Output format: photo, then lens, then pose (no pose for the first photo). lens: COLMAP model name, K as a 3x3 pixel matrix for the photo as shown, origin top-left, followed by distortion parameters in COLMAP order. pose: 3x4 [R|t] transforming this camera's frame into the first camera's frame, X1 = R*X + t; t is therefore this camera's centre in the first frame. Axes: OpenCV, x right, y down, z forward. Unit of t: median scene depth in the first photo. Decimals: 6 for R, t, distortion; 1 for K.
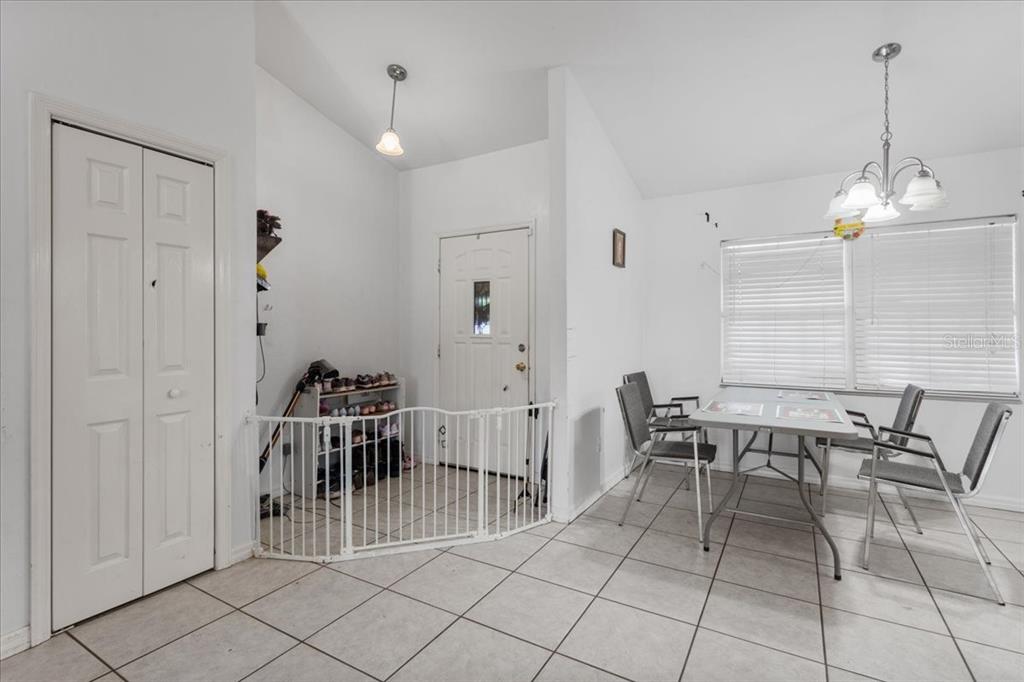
lens RADIAL K [[489.8, 0, 511.2], [0, 489.8, 328.2], [0, 0, 1]] dist [0.025481, 0.000150]
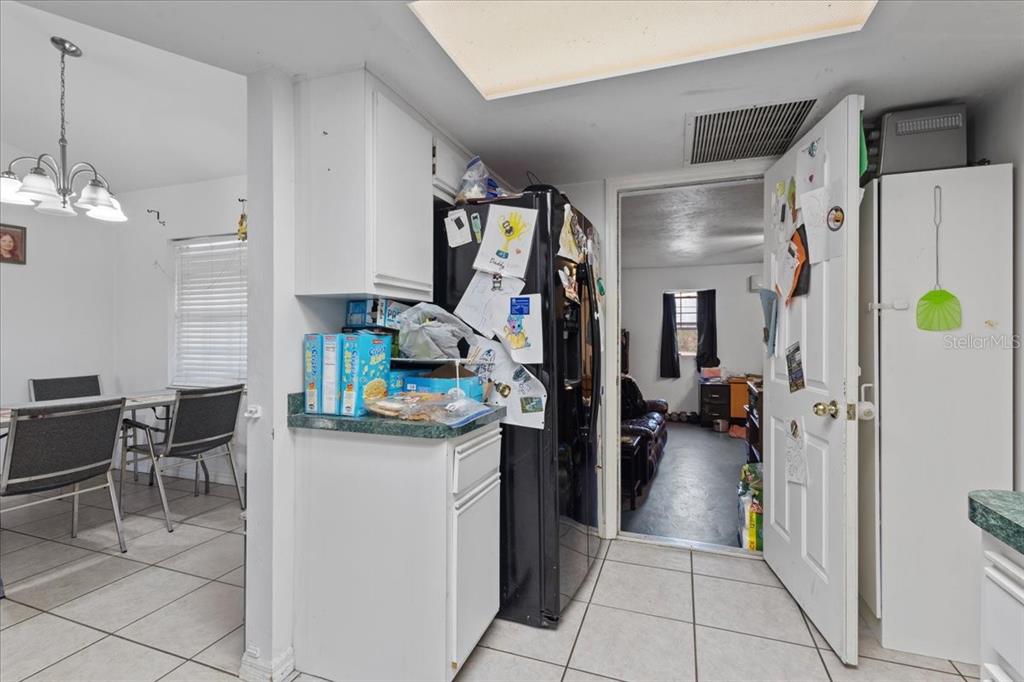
lens RADIAL K [[468.5, 0, 512.0], [0, 468.5, 341.0], [0, 0, 1]] dist [0.002431, 0.000212]
pose [[0.983039, -0.001167, 0.183395, 1.013884], [-0.001344, 0.999907, 0.013568, 0.010081], [-0.183393, -0.013584, 0.982946, -0.039717]]
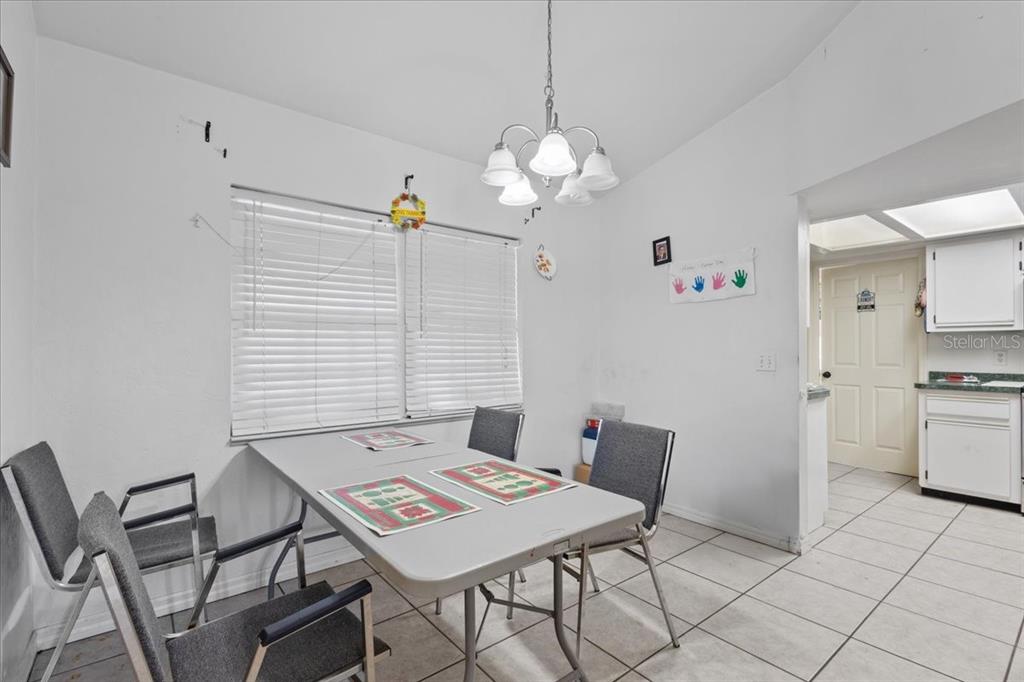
lens RADIAL K [[468.5, 0, 512.0], [0, 468.5, 341.0], [0, 0, 1]] dist [0.002431, 0.000212]
pose [[0.348925, 0.015651, 0.937020, 0.042451], [-0.004991, 0.999877, -0.014843, 0.008236], [-0.937137, 0.000502, 0.348960, 0.569780]]
